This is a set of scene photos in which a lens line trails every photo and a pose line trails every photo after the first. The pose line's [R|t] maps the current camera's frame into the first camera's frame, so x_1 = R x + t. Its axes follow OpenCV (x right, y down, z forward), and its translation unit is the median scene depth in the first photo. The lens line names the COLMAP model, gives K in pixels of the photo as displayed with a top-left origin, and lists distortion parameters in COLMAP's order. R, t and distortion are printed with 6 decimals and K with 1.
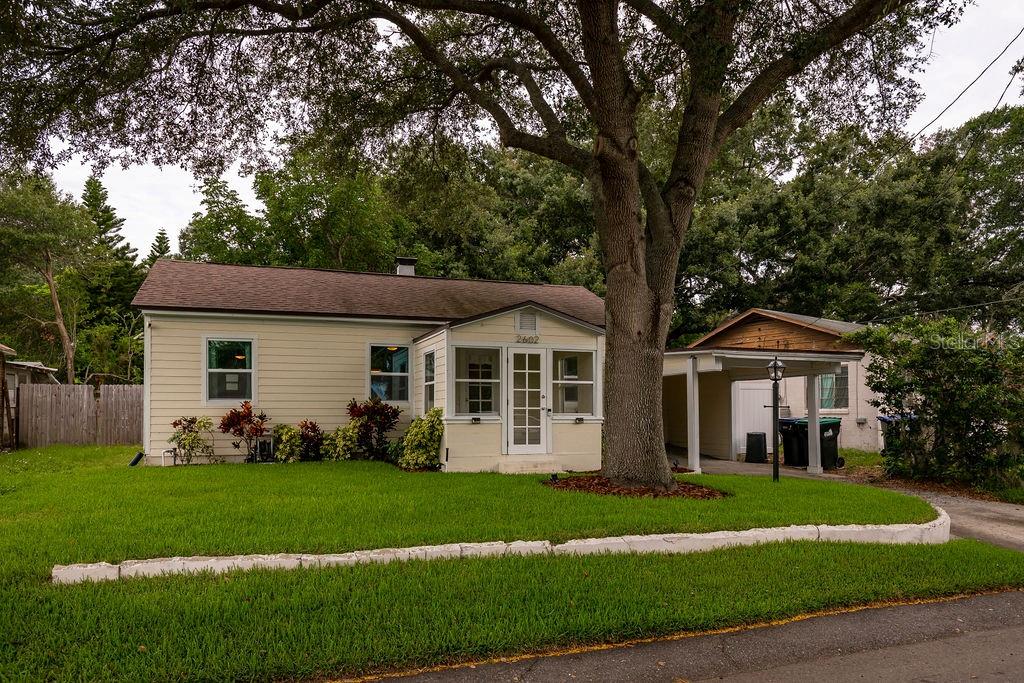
lens RADIAL K [[699.7, 0, 501.9], [0, 699.7, 399.7], [0, 0, 1]] dist [-0.010552, 0.007222]
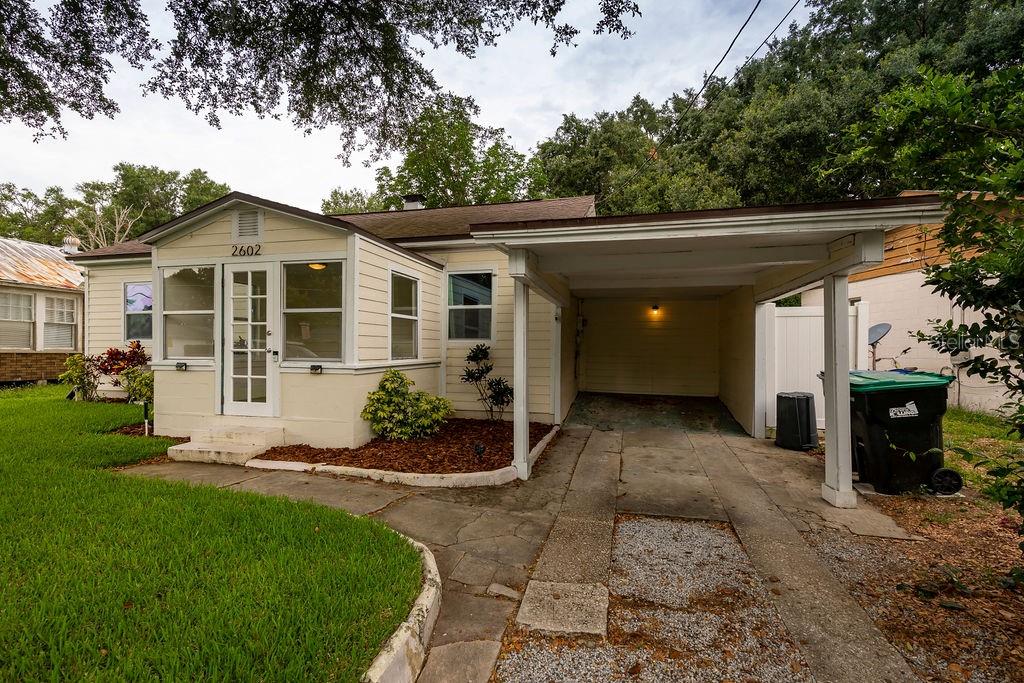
lens RADIAL K [[472.5, 0, 534.8], [0, 472.5, 351.7], [0, 0, 1]] dist [0.008054, 0.000174]
pose [[0.832171, 0.009984, -0.554429, 0.529292], [0.005597, 0.999636, 0.026401, 0.002944], [0.554490, -0.025073, 0.831812, 0.758627]]
